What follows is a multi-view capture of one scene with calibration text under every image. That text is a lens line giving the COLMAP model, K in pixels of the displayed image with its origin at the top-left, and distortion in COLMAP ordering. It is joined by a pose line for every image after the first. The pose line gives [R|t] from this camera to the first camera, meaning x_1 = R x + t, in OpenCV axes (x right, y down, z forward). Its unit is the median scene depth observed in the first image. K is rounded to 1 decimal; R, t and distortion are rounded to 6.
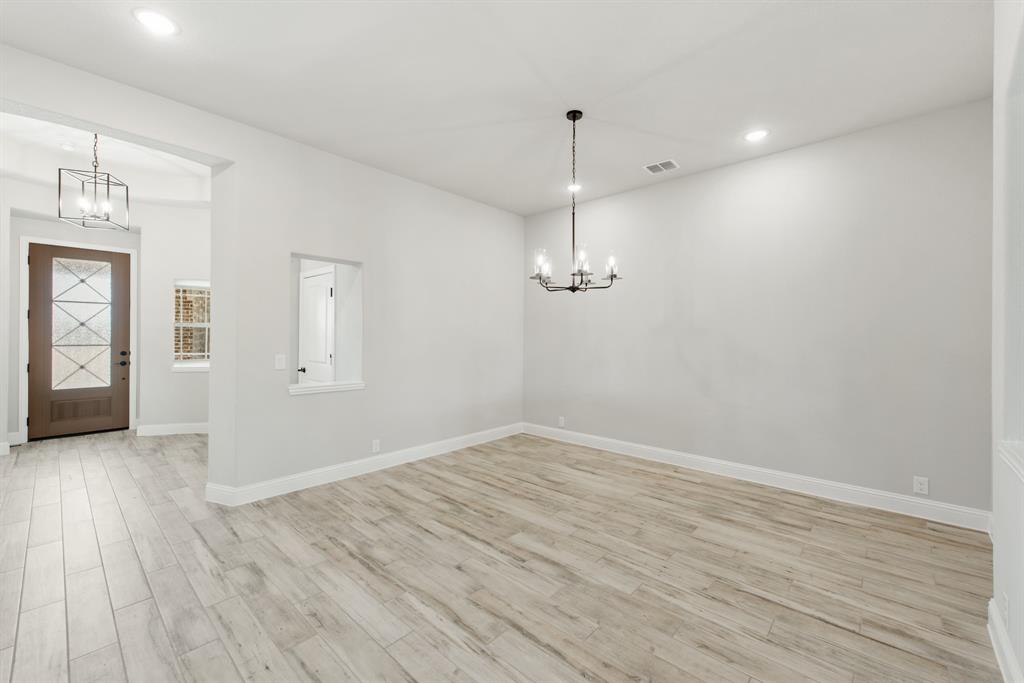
lens RADIAL K [[411.0, 0, 526.2], [0, 411.0, 337.6], [0, 0, 1]] dist [-0.001354, -0.000116]
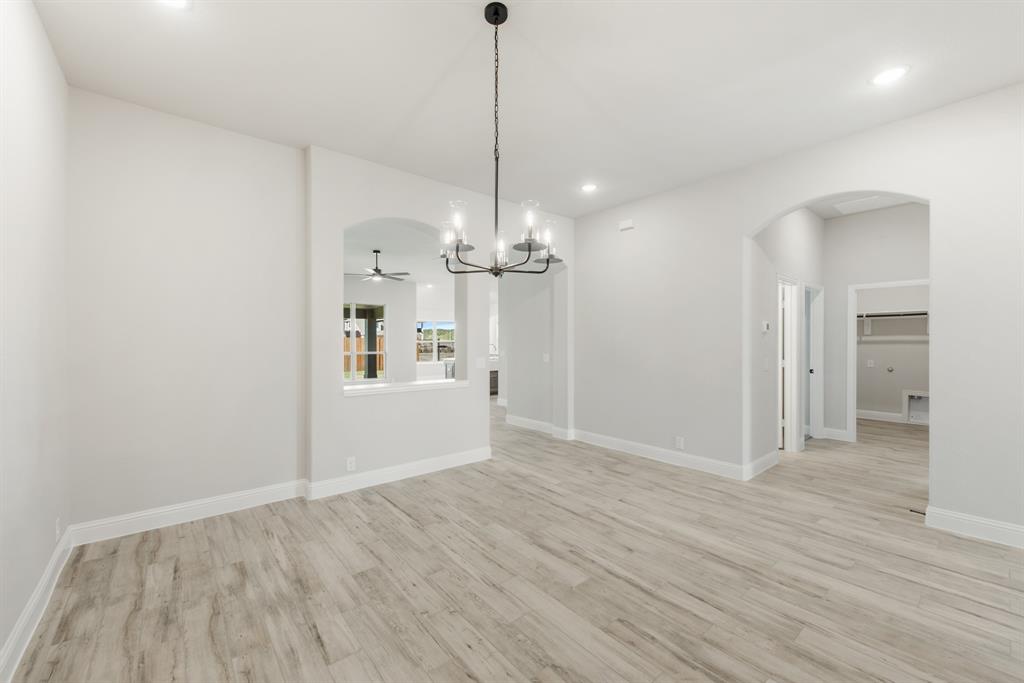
lens RADIAL K [[409.2, 0, 514.6], [0, 409.2, 345.0], [0, 0, 1]] dist [0.010148, -0.000078]
pose [[-0.988796, -0.004444, 0.149205, -0.016776], [-0.002473, 0.999907, 0.013397, -0.004685], [-0.149250, 0.012878, -0.988716, 1.917314]]
